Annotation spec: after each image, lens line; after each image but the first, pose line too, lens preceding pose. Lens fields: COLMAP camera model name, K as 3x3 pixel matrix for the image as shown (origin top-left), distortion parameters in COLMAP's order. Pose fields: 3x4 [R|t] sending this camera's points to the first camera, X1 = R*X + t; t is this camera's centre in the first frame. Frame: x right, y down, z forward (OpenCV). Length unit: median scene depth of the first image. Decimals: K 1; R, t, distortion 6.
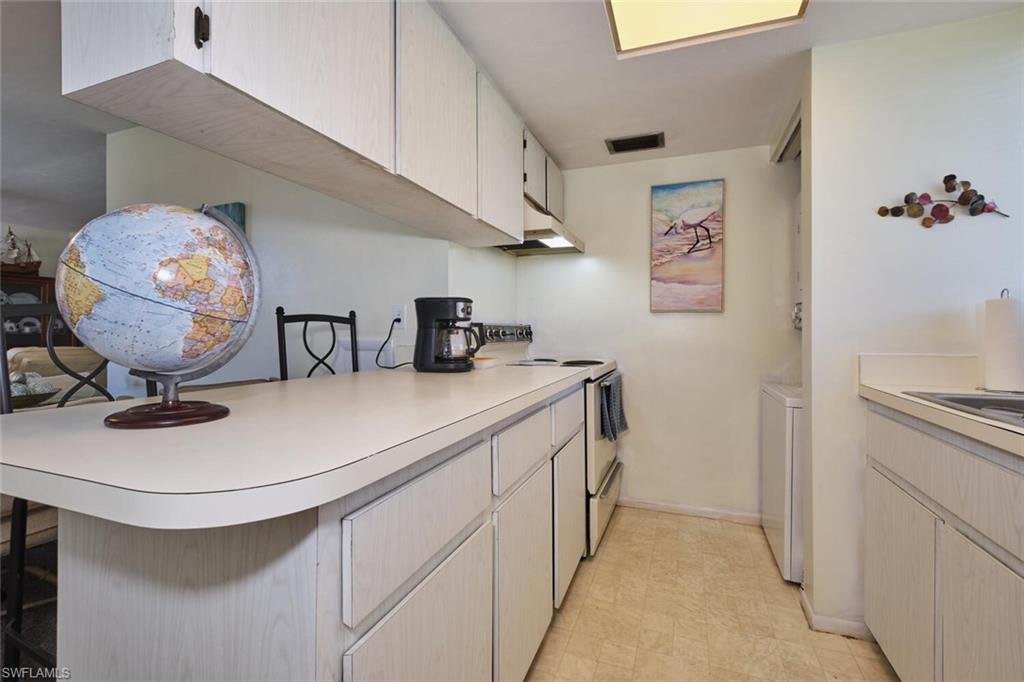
lens RADIAL K [[454.3, 0, 512.1], [0, 454.3, 332.7], [0, 0, 1]] dist [-0.000077, -0.000297]
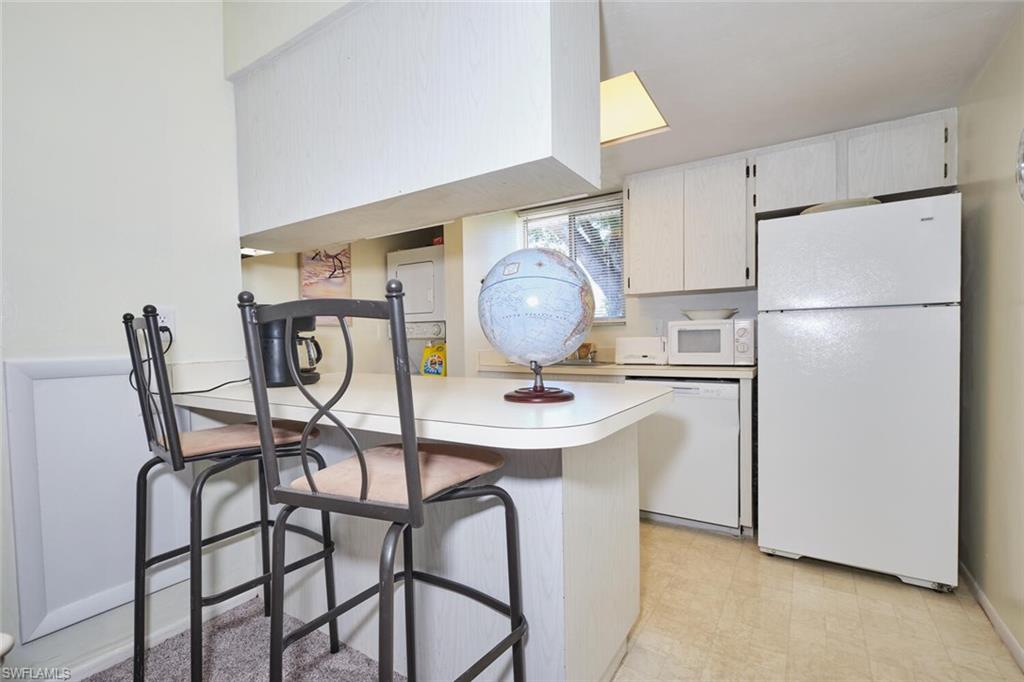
lens RADIAL K [[460.6, 0, 516.4], [0, 460.6, 343.8], [0, 0, 1]] dist [0.000815, -0.000032]
pose [[0.201974, -0.013599, 0.979296, -0.729991], [0.019919, 0.999754, 0.009774, 0.000342], [-0.979188, 0.017532, 0.202195, 0.255547]]
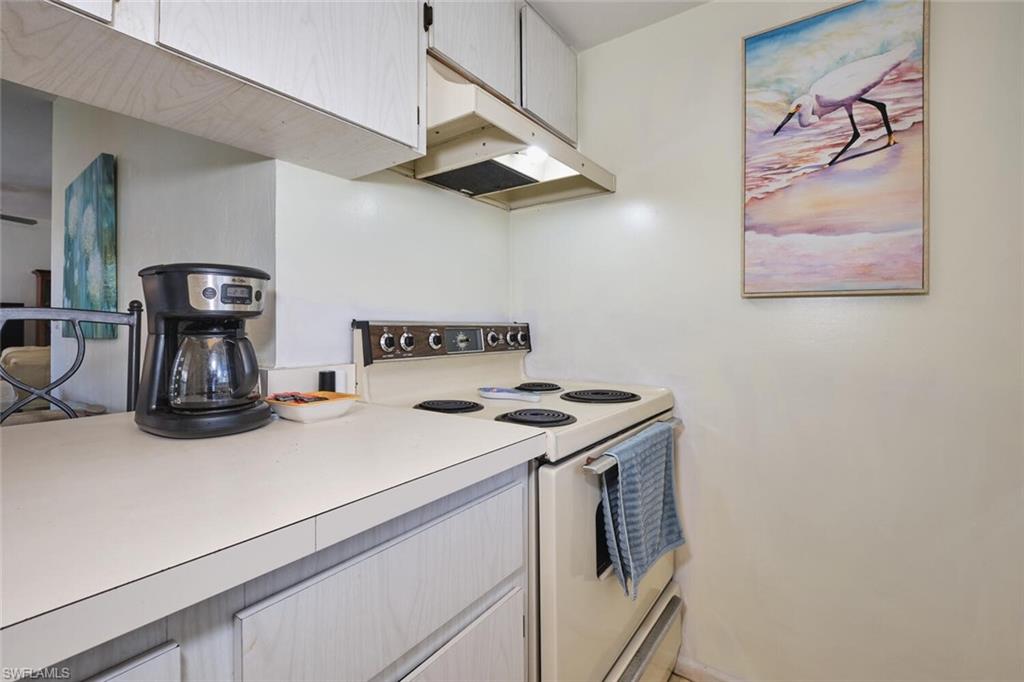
lens RADIAL K [[454.1, 0, 506.6], [0, 454.1, 324.2], [0, 0, 1]] dist [-0.003470, -0.000380]
pose [[0.962779, -0.000899, -0.270289, 0.197479], [-0.001384, 0.999965, -0.008256, -0.012065], [0.270287, 0.008323, 0.962744, 0.477634]]
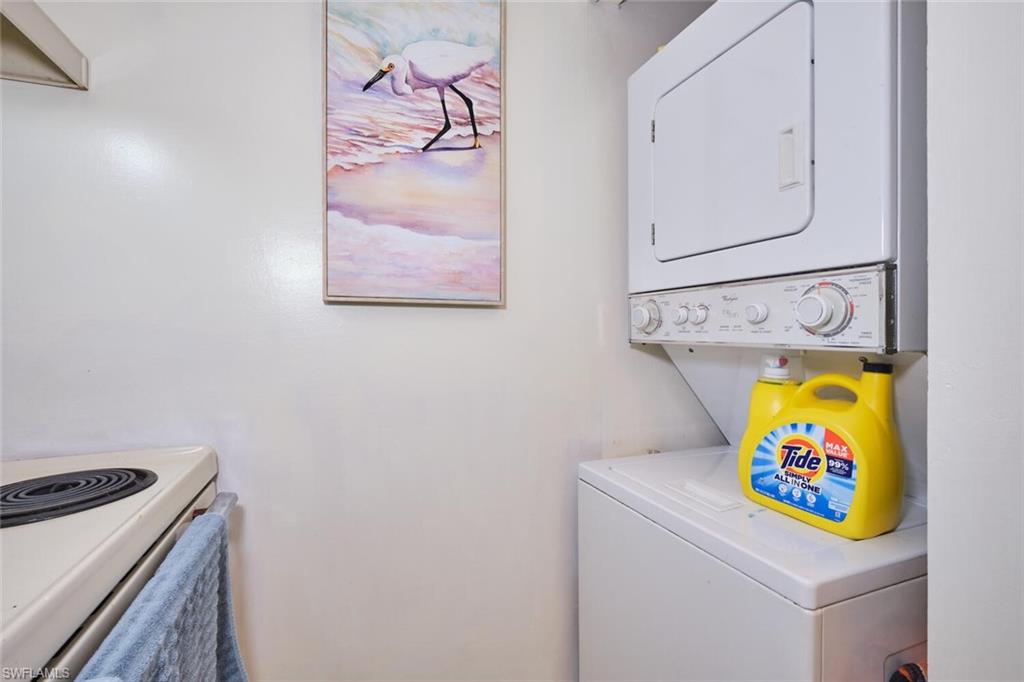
lens RADIAL K [[454.3, 0, 512.1], [0, 454.3, 332.7], [0, 0, 1]] dist [-0.000077, -0.000297]
pose [[0.749309, -0.010607, 0.662135, 0.185493], [0.011567, 0.999929, 0.002930, -0.020818], [-0.662119, 0.005463, 0.749378, 0.661386]]
